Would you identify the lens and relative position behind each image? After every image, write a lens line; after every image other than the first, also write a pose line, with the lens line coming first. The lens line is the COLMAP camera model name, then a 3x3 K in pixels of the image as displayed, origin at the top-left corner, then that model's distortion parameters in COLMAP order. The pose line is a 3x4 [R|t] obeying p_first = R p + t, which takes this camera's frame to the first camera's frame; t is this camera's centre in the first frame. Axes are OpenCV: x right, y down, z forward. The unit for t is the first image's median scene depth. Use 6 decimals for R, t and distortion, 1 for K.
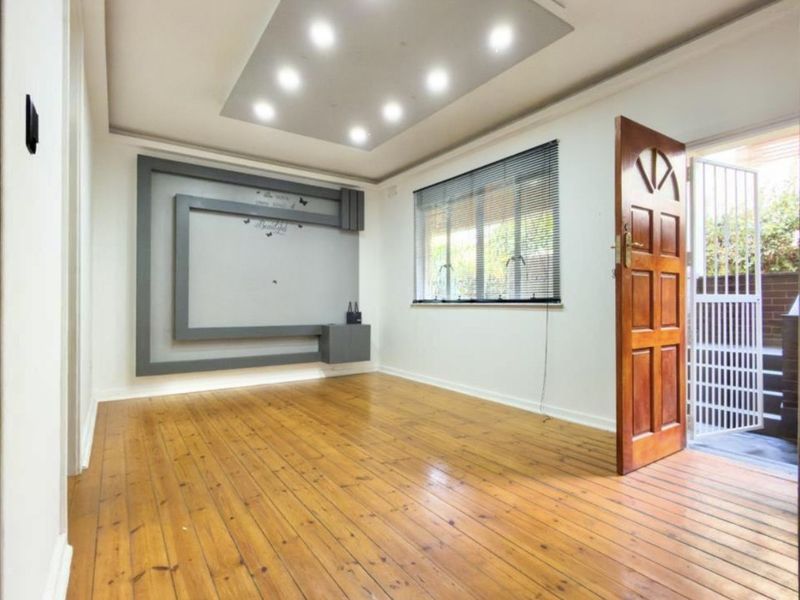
lens RADIAL K [[414.1, 0, 398.2], [0, 414.1, 301.5], [0, 0, 1]] dist [0.003358, 0.000158]
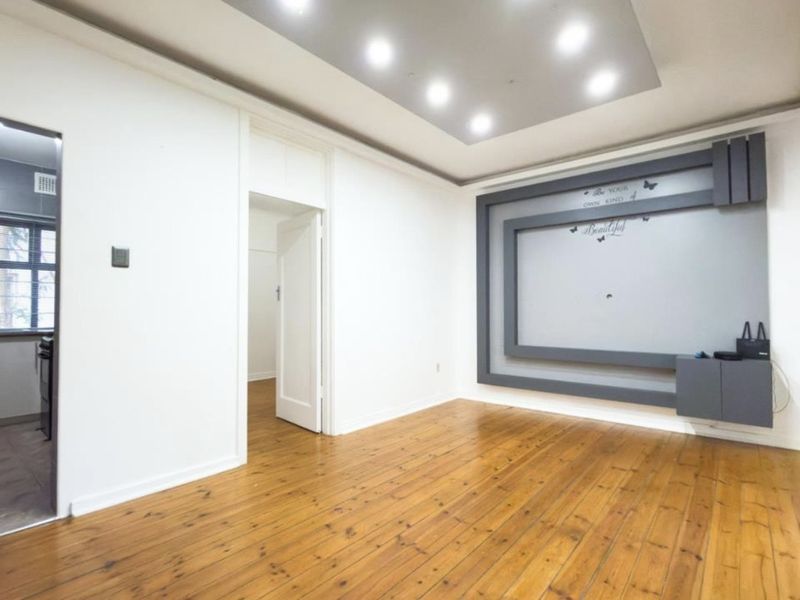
lens RADIAL K [[405.8, 0, 398.5], [0, 405.8, 300.1], [0, 0, 1]] dist [-0.000344, 0.000139]
pose [[0.261677, -0.027636, -0.964760, 0.426404], [0.009116, 0.999616, -0.026162, -0.026219], [0.965113, -0.001949, 0.261828, 0.466802]]
